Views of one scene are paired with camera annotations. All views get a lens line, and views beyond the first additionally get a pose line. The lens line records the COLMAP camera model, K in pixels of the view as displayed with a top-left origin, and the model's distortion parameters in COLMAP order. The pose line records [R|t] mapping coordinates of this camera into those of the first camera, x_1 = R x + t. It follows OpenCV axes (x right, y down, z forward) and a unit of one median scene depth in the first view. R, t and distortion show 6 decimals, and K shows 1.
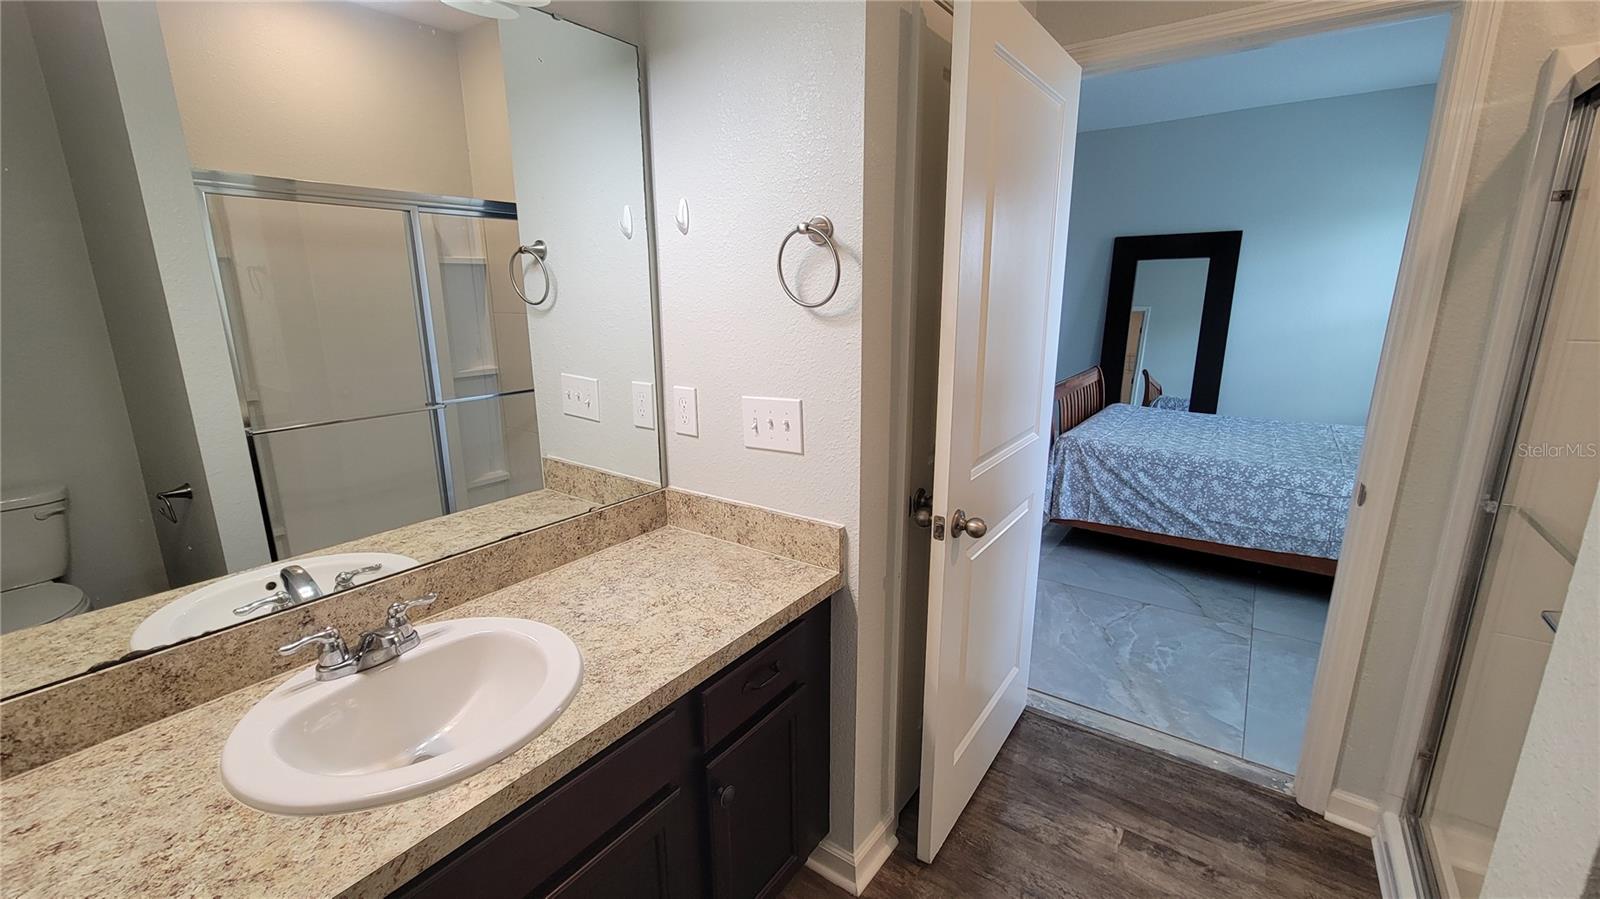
lens RADIAL K [[652.2, 0, 799.8], [0, 652.2, 447.4], [0, 0, 1]] dist [-0.003849, 0.000776]
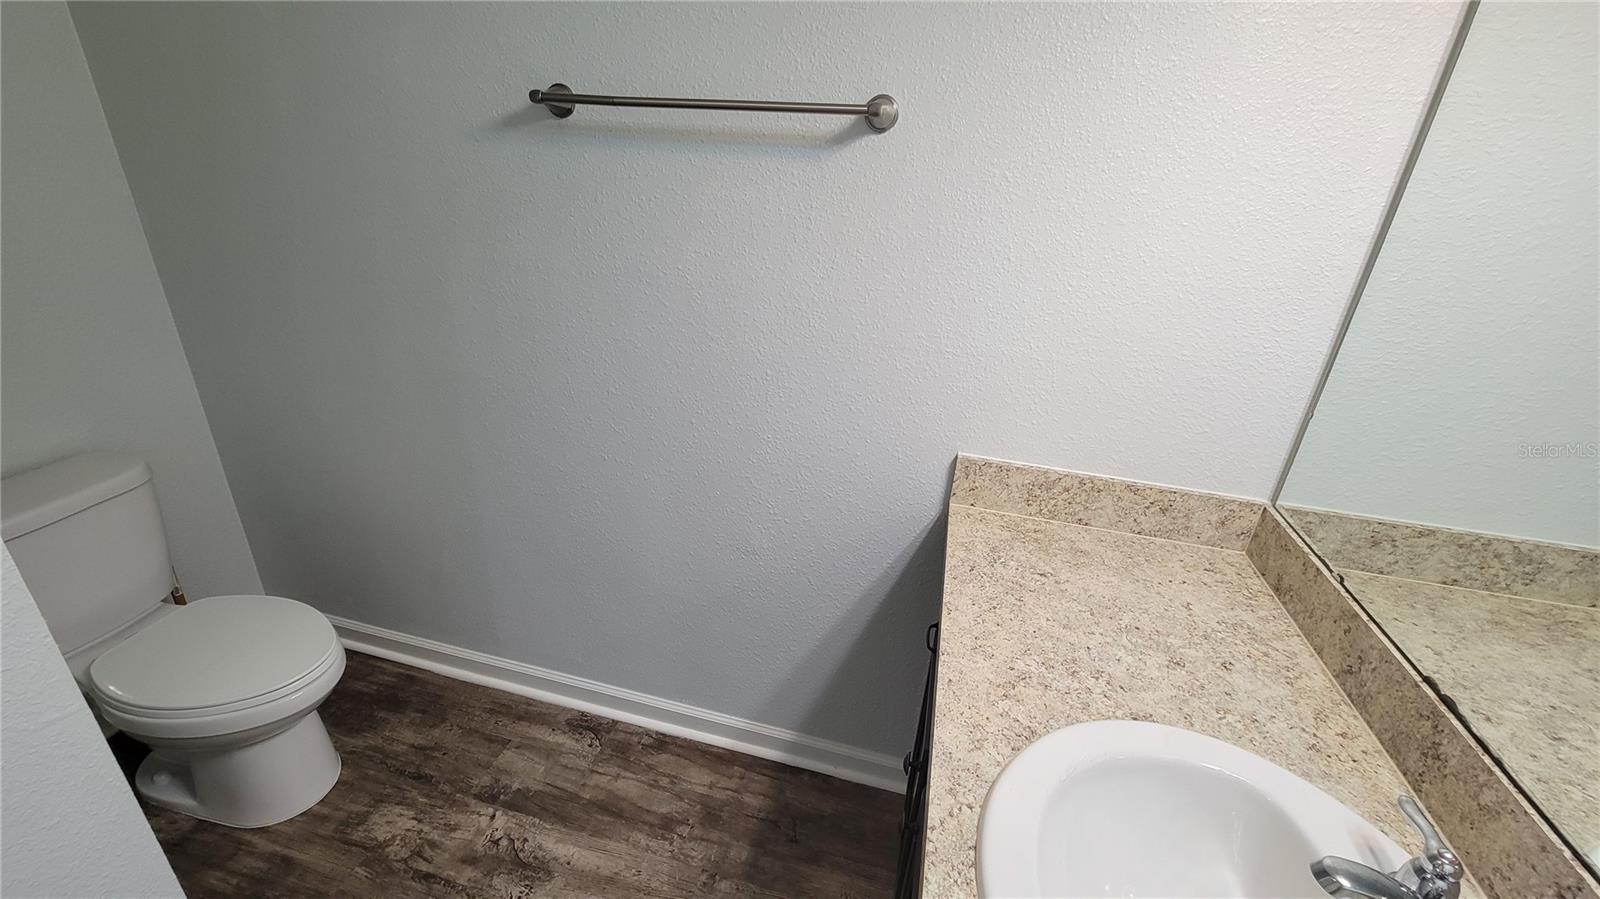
lens RADIAL K [[652.2, 0, 796.7], [0, 652.2, 450.2], [0, 0, 1]] dist [-0.003849, 0.000776]
pose [[-0.931562, 0.108193, -0.347111, -0.051420], [-0.128882, 0.794440, 0.593511, -0.274268], [0.339973, 0.597628, -0.726126, 1.076695]]
